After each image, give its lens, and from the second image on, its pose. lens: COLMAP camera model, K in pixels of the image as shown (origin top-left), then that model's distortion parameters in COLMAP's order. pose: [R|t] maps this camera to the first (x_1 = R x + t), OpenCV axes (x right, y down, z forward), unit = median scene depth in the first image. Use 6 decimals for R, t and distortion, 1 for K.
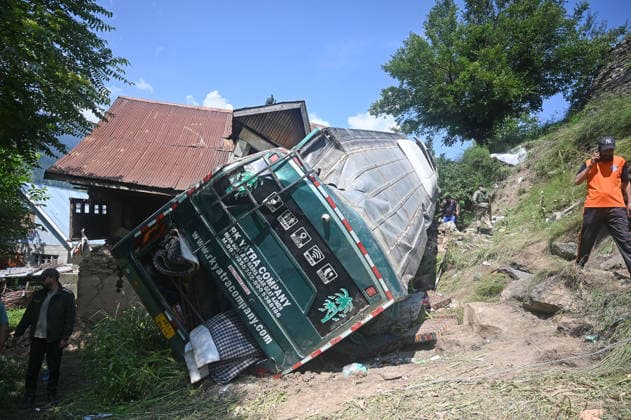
lens RADIAL K [[418.2, 0, 319.9], [0, 418.2, 212.8], [0, 0, 1]] dist [-0.008609, -0.000946]
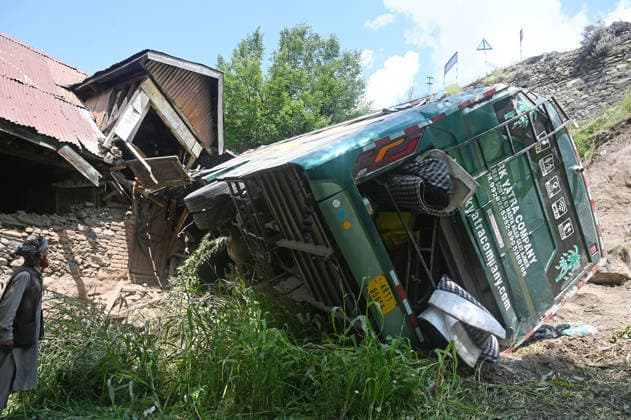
lens RADIAL K [[420.2, 0, 315.5], [0, 420.2, 210.0], [0, 0, 1]] dist [-0.006368, -0.000326]
pose [[0.741925, 0.146046, 0.654383, -1.000766], [-0.070710, 0.987589, -0.140242, 0.267891], [-0.666744, 0.057777, 0.743044, 0.644312]]
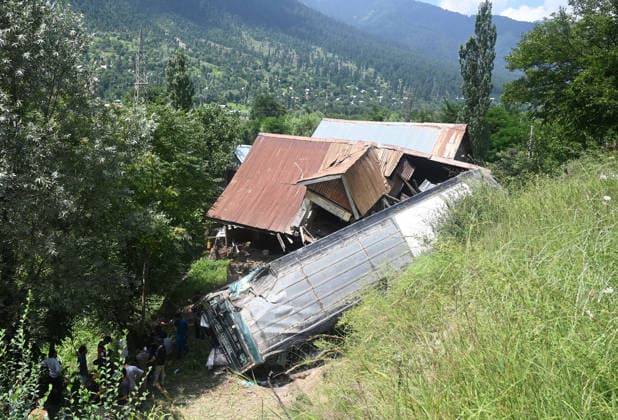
lens RADIAL K [[519.0, 0, 263.9], [0, 519.0, 184.9], [0, 0, 1]] dist [-0.008513, -0.002722]
pose [[0.781650, 0.056391, -0.621162, 1.968798], [0.063937, 0.983414, 0.169733, -1.296487], [0.620431, -0.172387, 0.765080, -1.111068]]
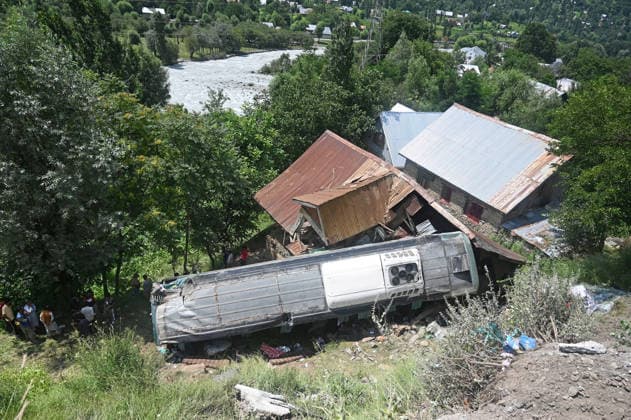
lens RADIAL K [[420.1, 0, 313.7], [0, 420.1, 212.0], [0, 0, 1]] dist [-0.005670, 0.000434]
pose [[0.400608, 0.403484, -0.822626, 2.984586], [-0.016853, 0.900912, 0.433675, -2.218887], [0.916094, -0.159870, 0.367713, 1.022954]]
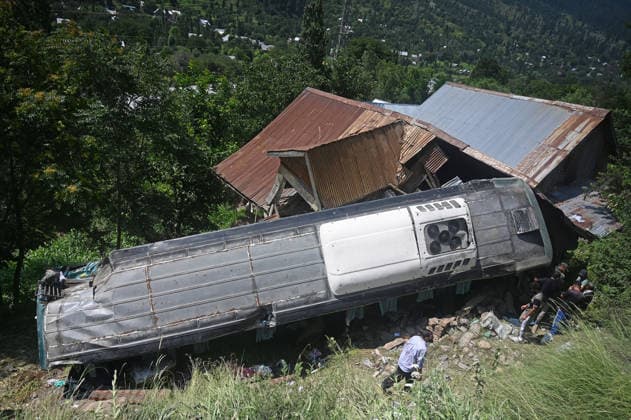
lens RADIAL K [[419.3, 0, 312.6], [0, 419.3, 210.0], [0, 0, 1]] dist [-0.007275, 0.000172]
pose [[0.476402, 0.318616, -0.819467, 2.122549], [-0.024528, 0.936483, 0.349854, -1.206665], [0.878886, -0.146571, 0.453957, 1.263916]]
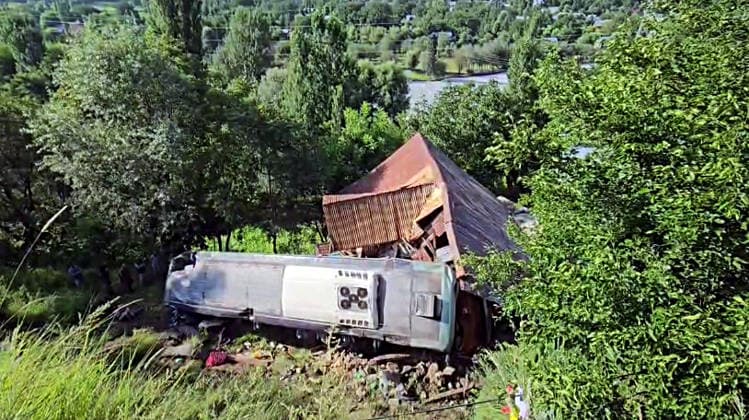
lens RADIAL K [[393.9, 0, 370.1], [0, 393.9, 186.7], [0, 0, 1]] dist [0.001824, 0.000159]
pose [[-0.128374, 0.355512, -0.925814, 2.843872], [0.062044, 0.934588, 0.350278, -1.927641], [0.989783, -0.012474, -0.142034, 3.292722]]
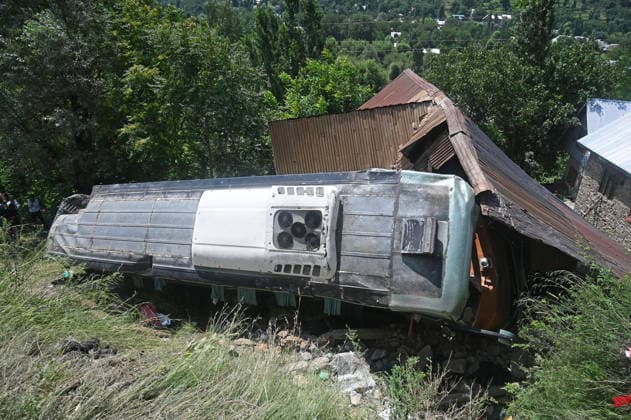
lens RADIAL K [[420.2, 0, 315.5], [0, 420.2, 210.0], [0, 0, 1]] dist [-0.006368, -0.000326]
pose [[-0.203055, 0.332383, -0.921027, 2.243332], [0.021843, 0.941926, 0.335109, -0.985845], [0.978924, 0.047928, -0.198523, 3.207931]]
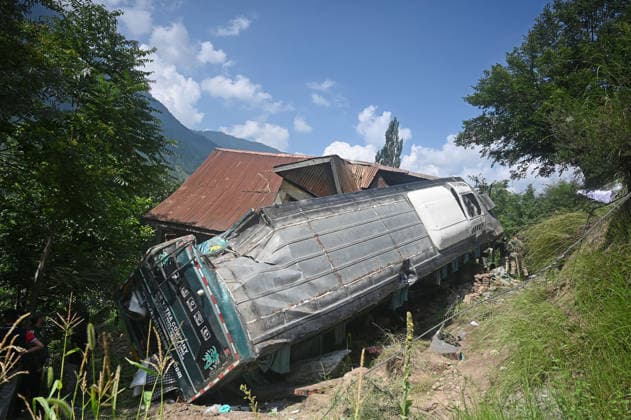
lens RADIAL K [[420.2, 0, 315.5], [0, 420.2, 210.0], [0, 0, 1]] dist [-0.006368, -0.000326]
pose [[0.929366, 0.010834, -0.369002, 0.811598], [-0.023836, 0.999245, -0.030695, -0.210832], [0.368390, 0.037323, 0.928922, -0.136043]]
